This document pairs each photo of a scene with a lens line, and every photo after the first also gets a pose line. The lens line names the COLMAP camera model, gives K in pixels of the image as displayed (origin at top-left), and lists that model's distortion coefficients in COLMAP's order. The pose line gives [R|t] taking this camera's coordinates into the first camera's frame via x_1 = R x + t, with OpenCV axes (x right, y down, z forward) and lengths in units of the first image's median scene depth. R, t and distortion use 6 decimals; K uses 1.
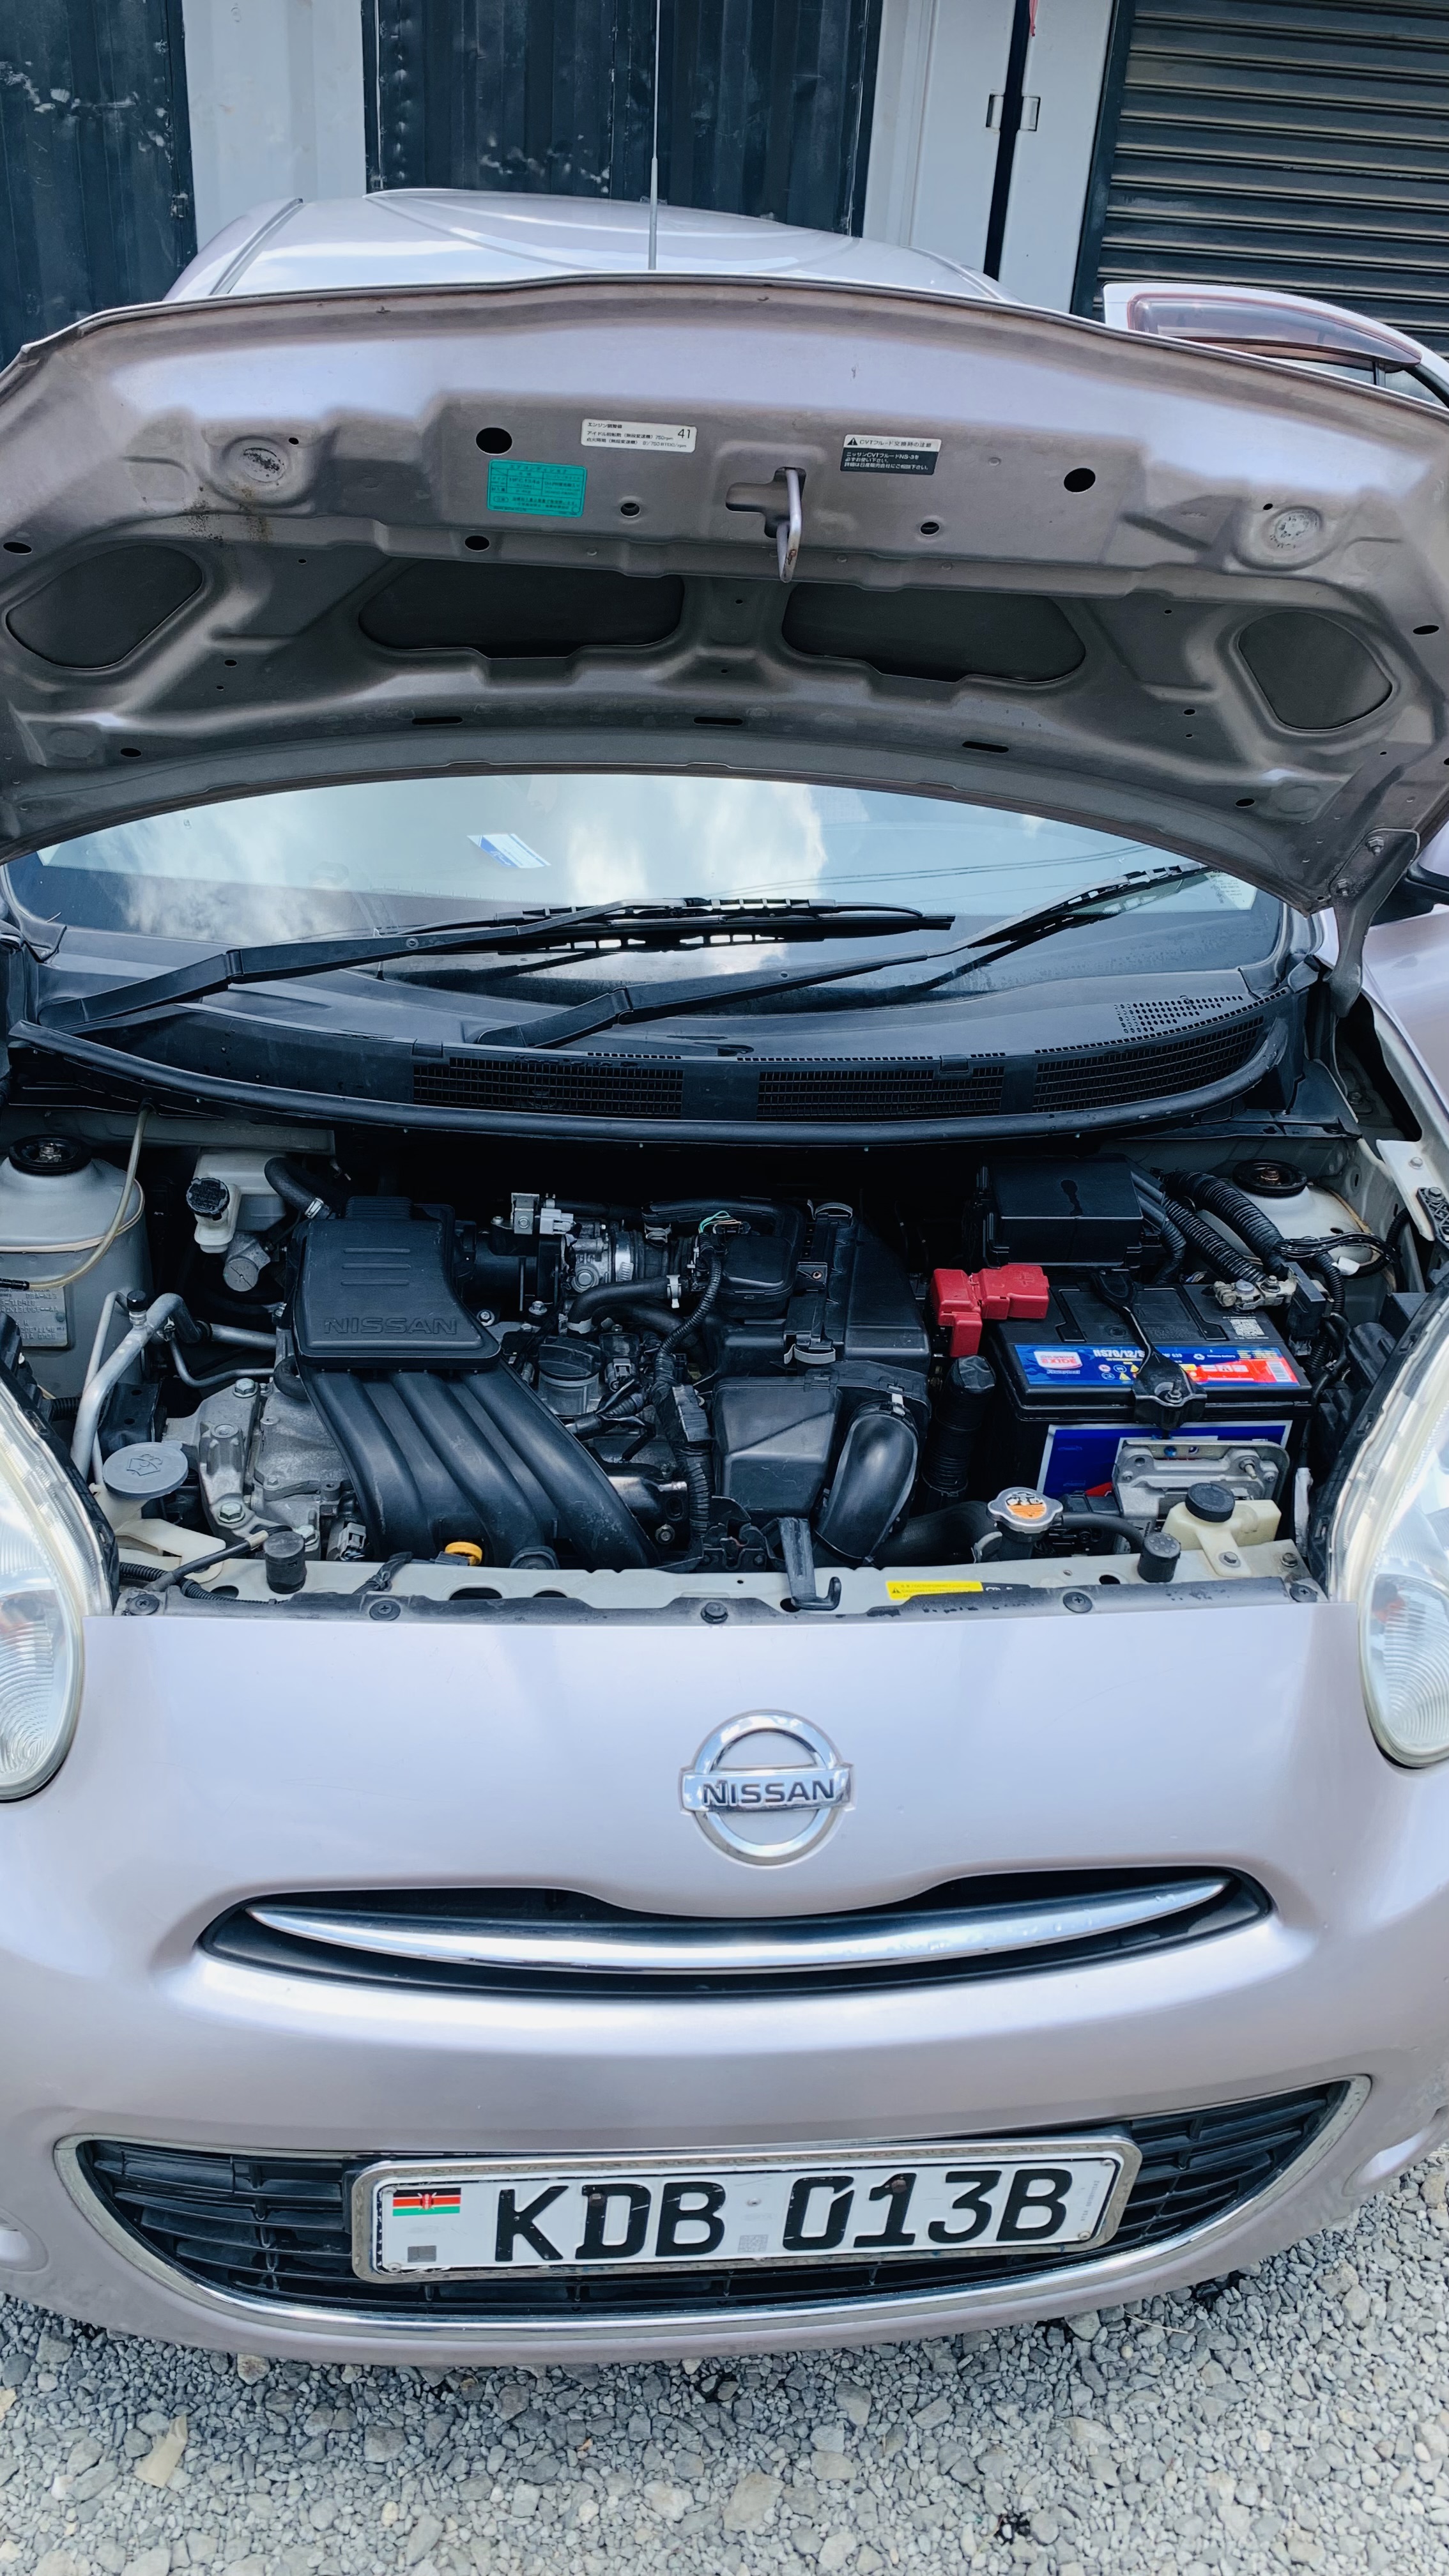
lens RADIAL K [[1964.3, 0, 751.5], [0, 1964.3, 1288.3], [0, 0, 1]] dist [0.049173, -0.003018]
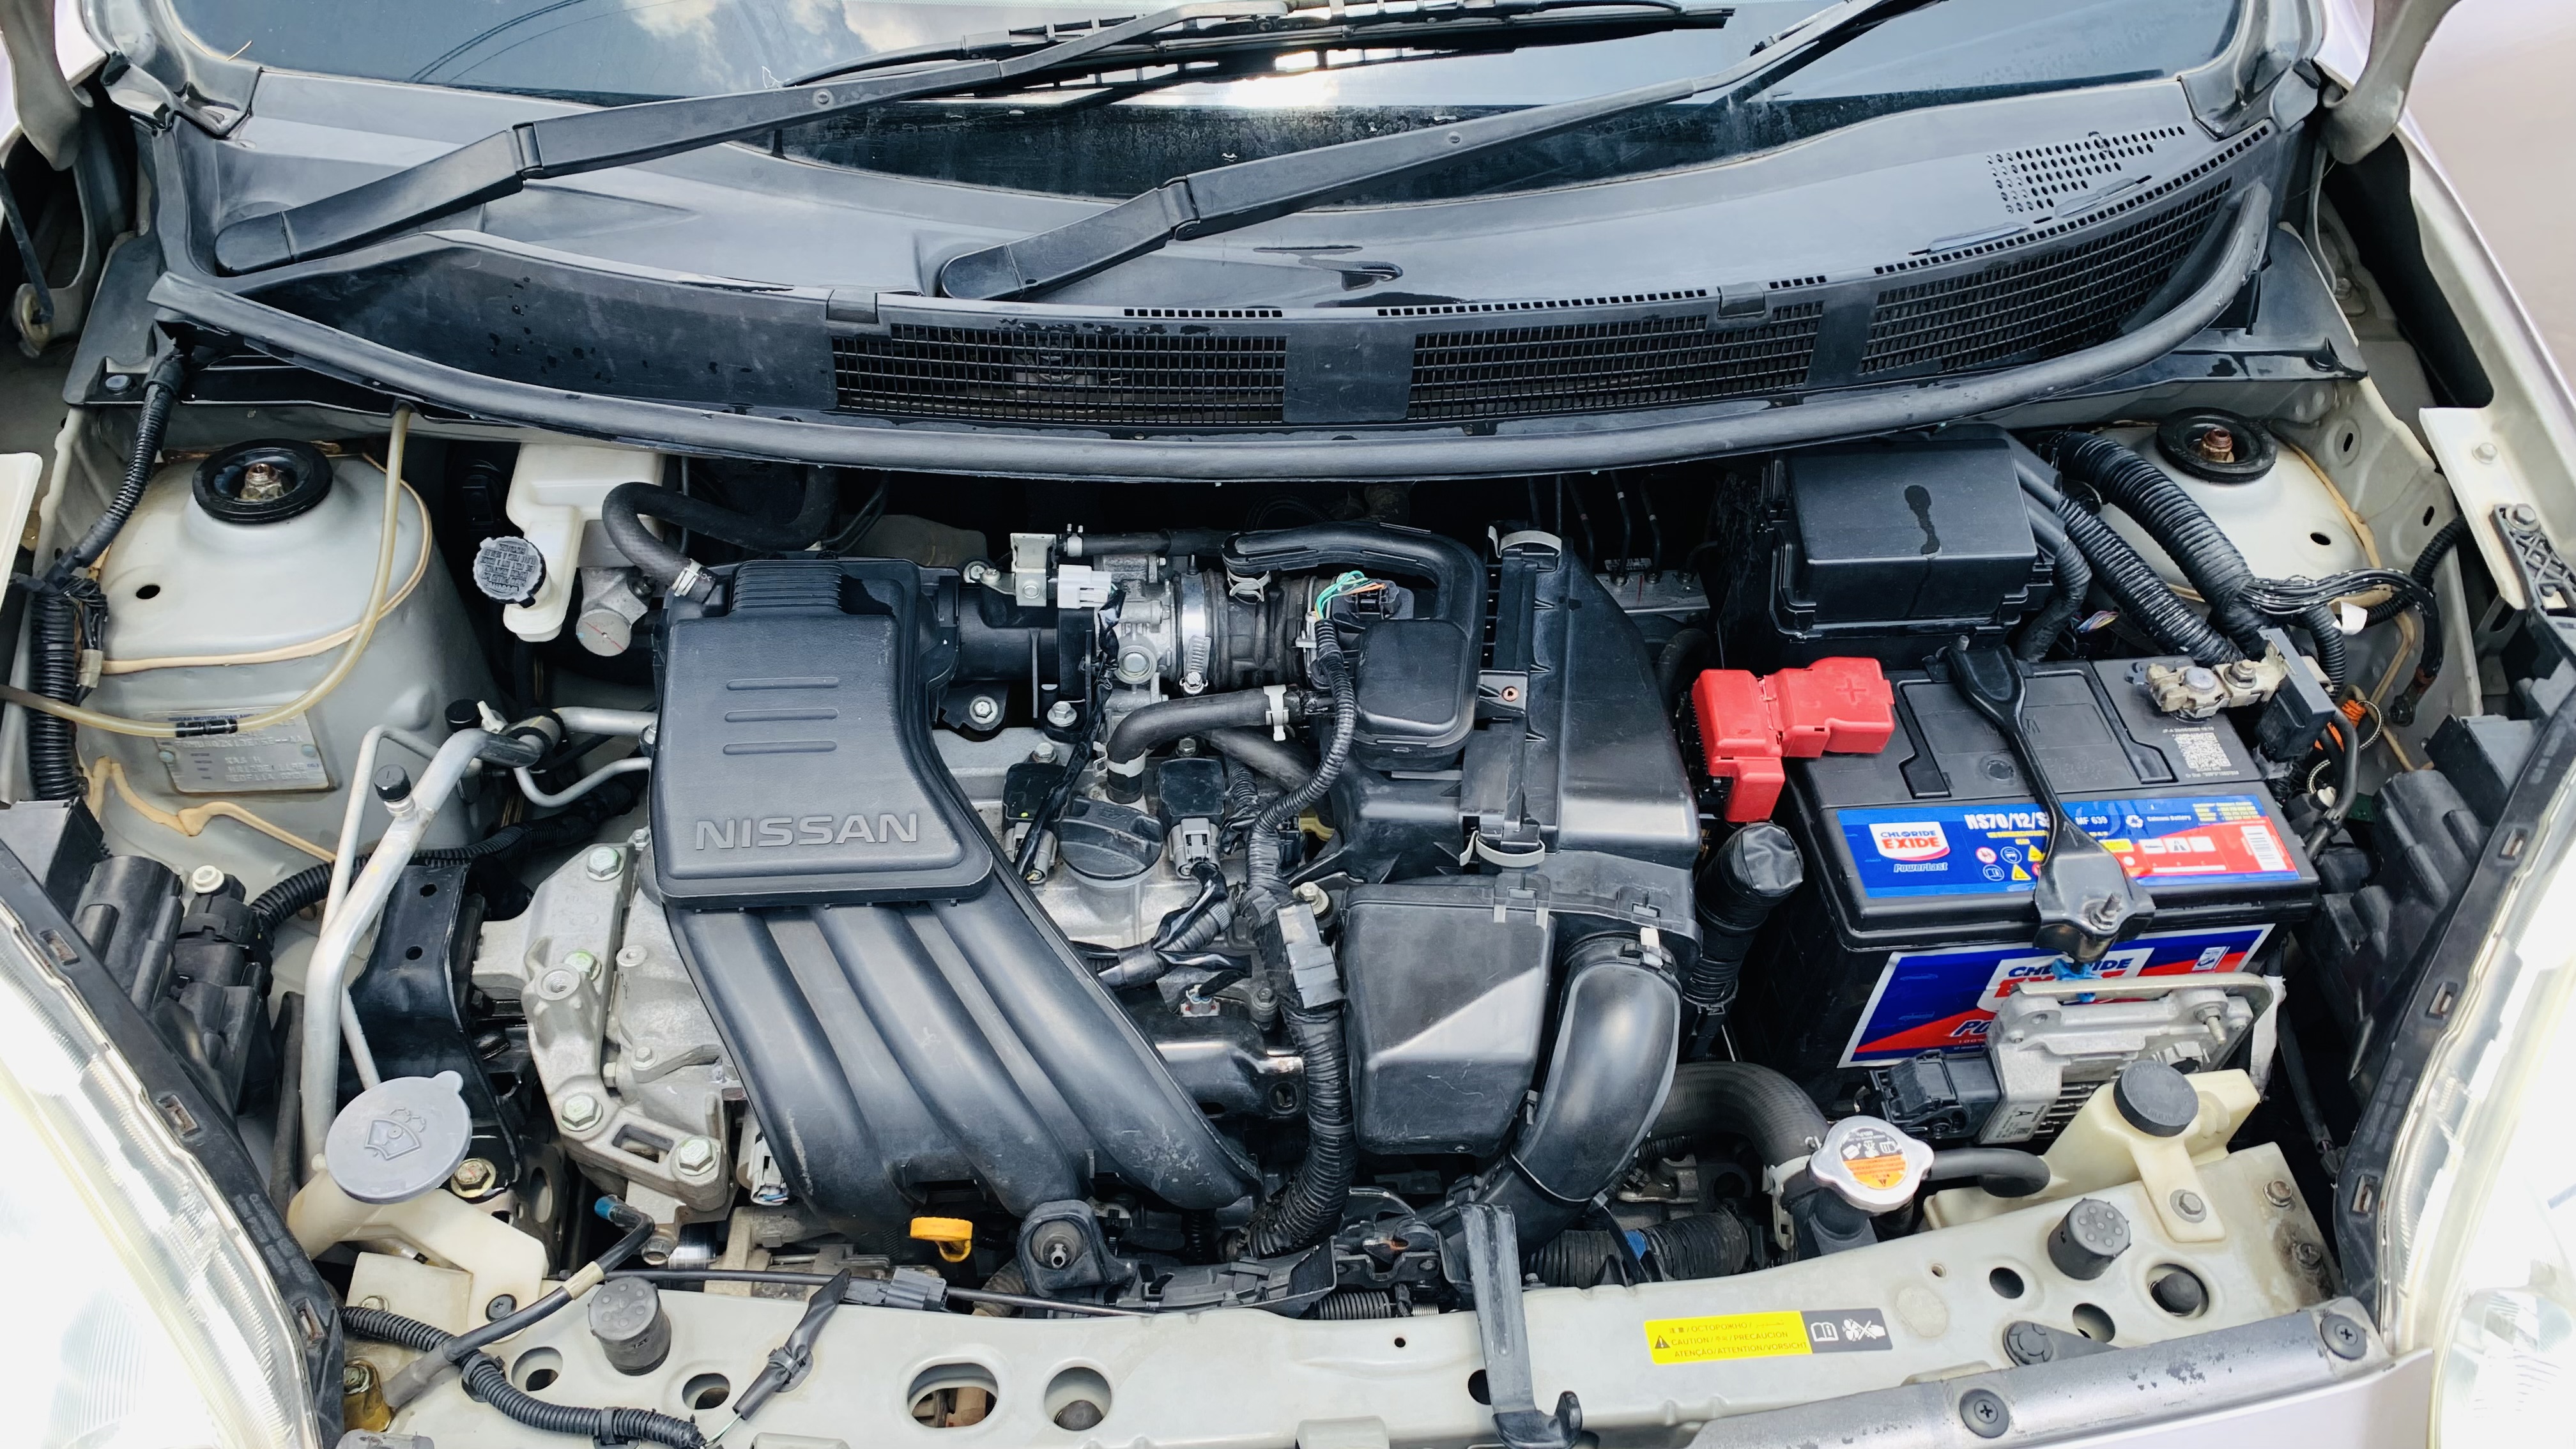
lens RADIAL K [[1975.6, 0, 1291.5], [0, 1975.6, 744.4], [0, 0, 1]] dist [0.002299, -0.004854]
pose [[0.999631, -0.003947, -0.026873, -0.018577], [0.011162, 0.961670, 0.273982, -0.160440], [0.024761, -0.274181, 0.961359, 0.408645]]
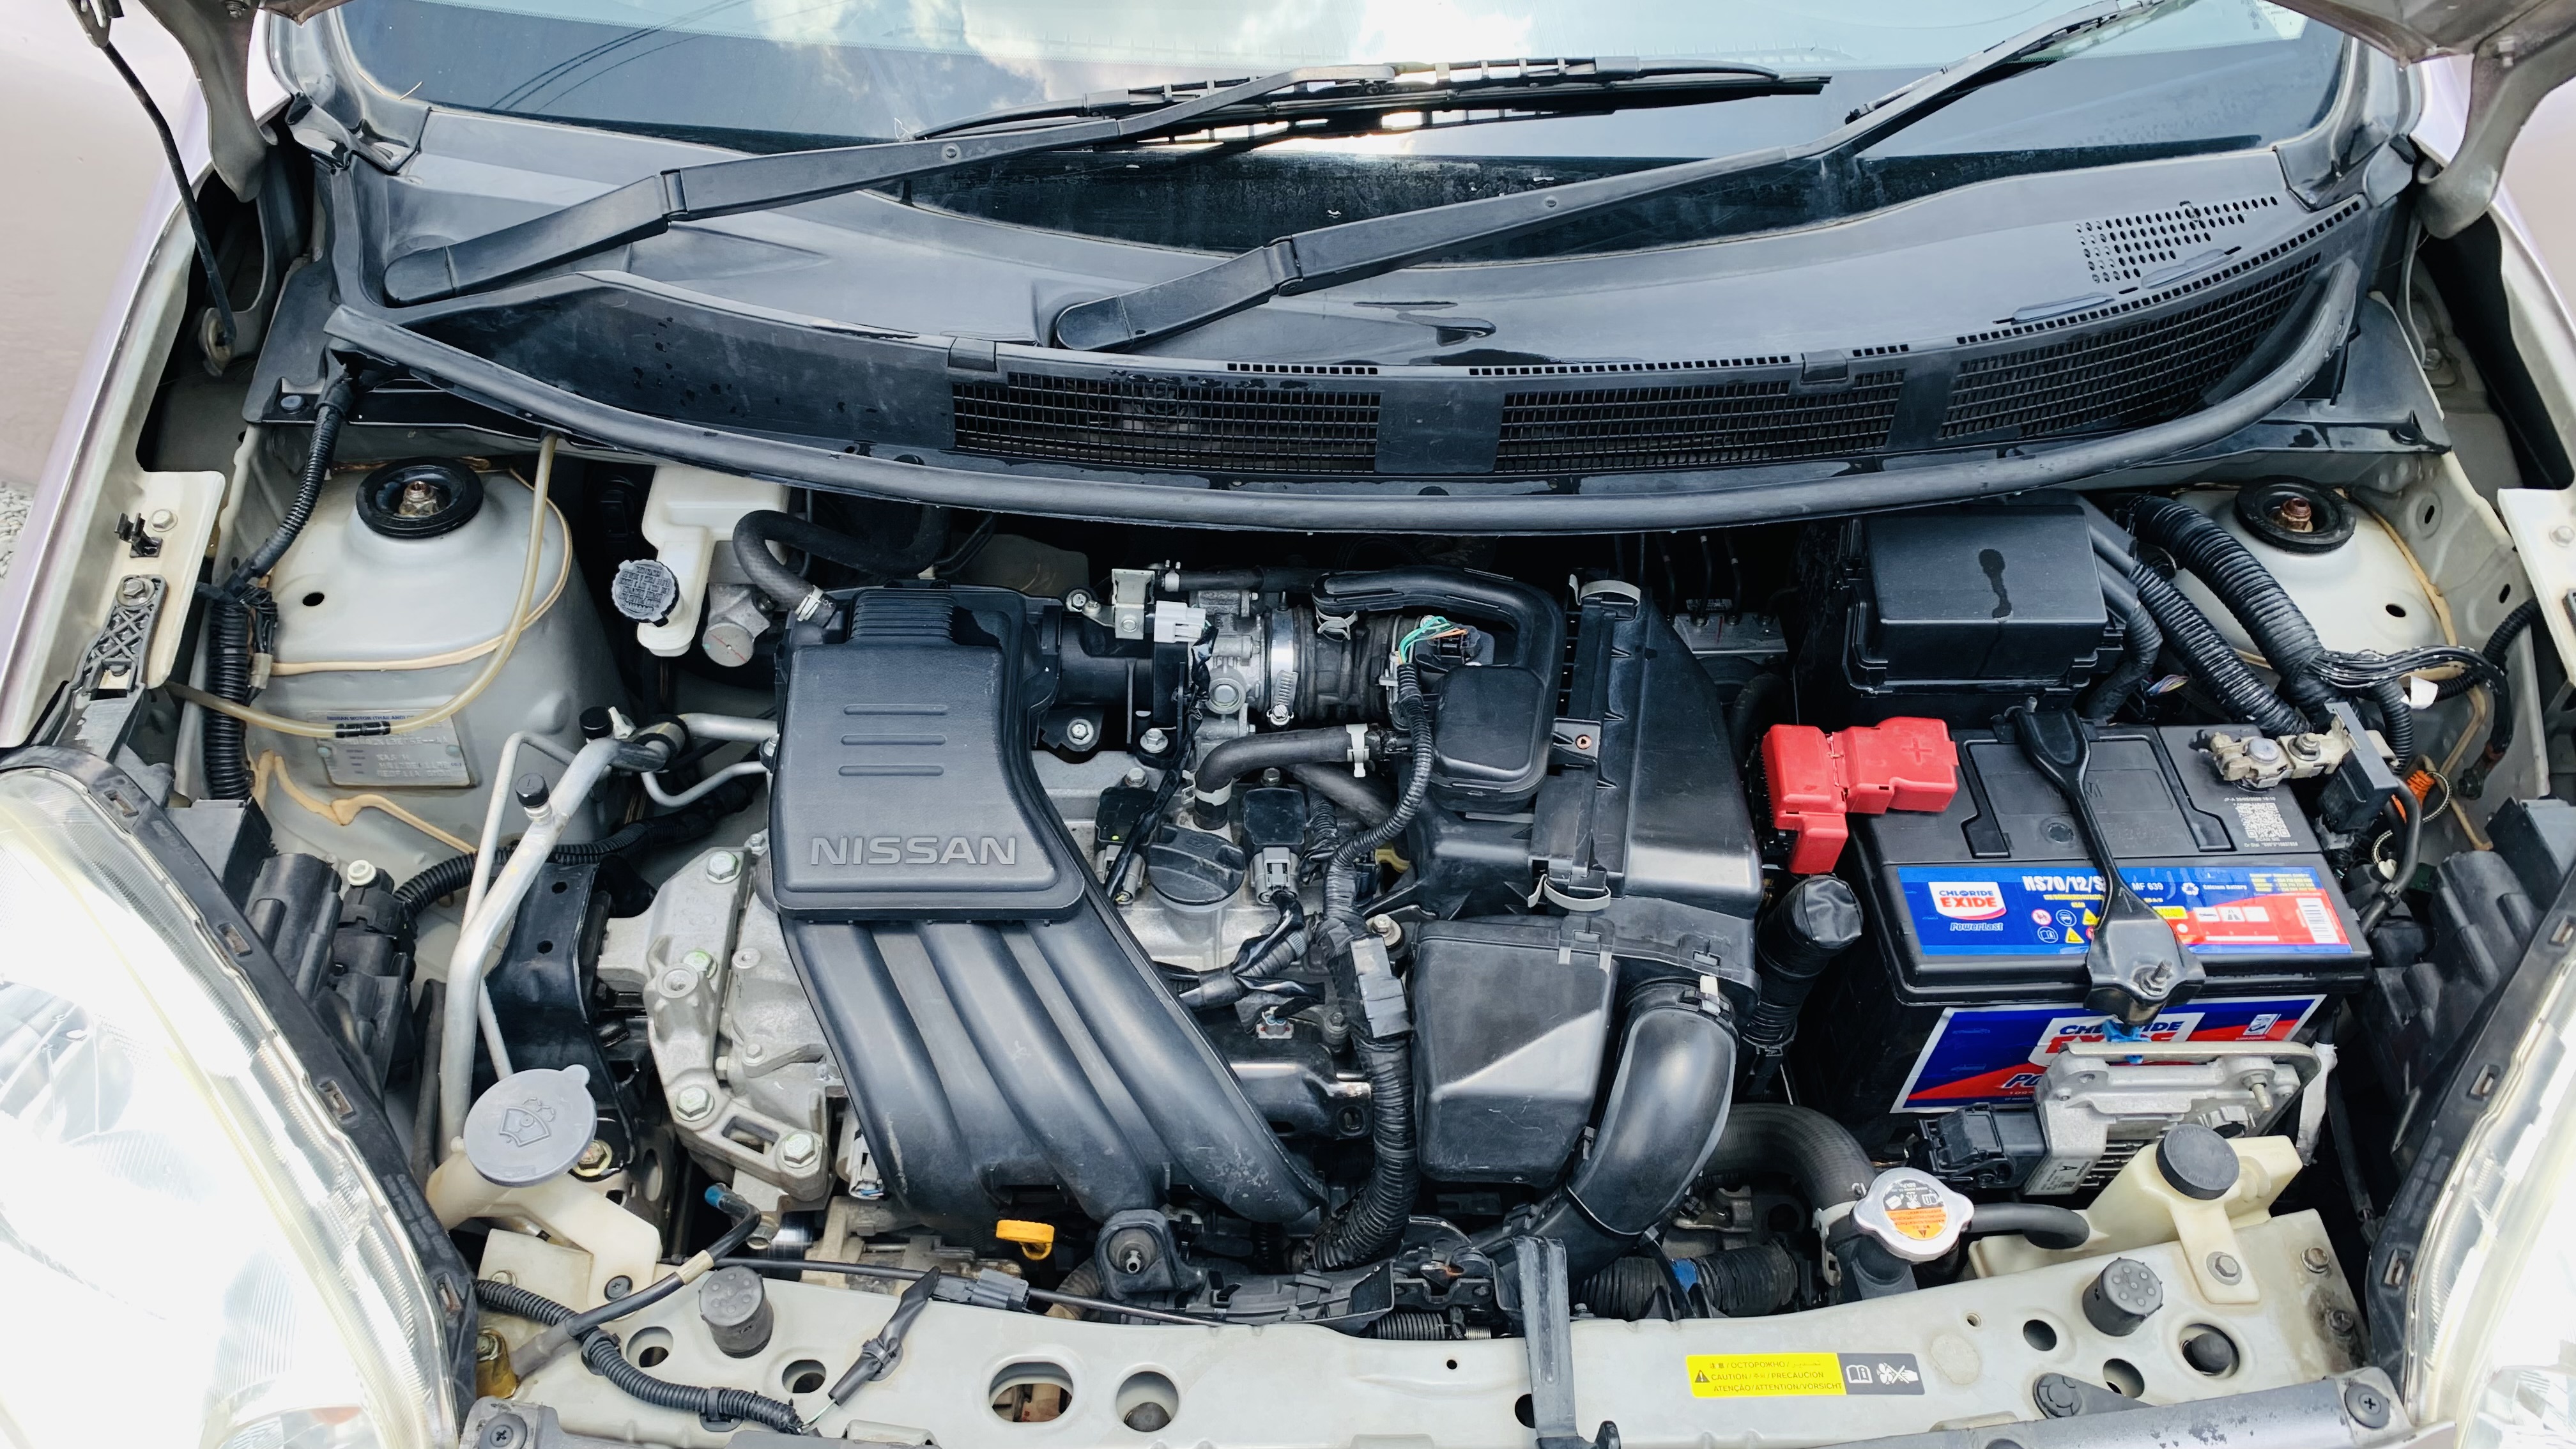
lens RADIAL K [[1981.3, 0, 1282.8], [0, 1981.3, 731.0], [0, 0, 1]] dist [0.000575, -0.002061]
pose [[0.996515, 0.033619, -0.076344, -0.015340], [-0.010770, 0.959383, 0.281901, -0.189904], [0.082720, -0.280097, 0.956401, 0.384370]]
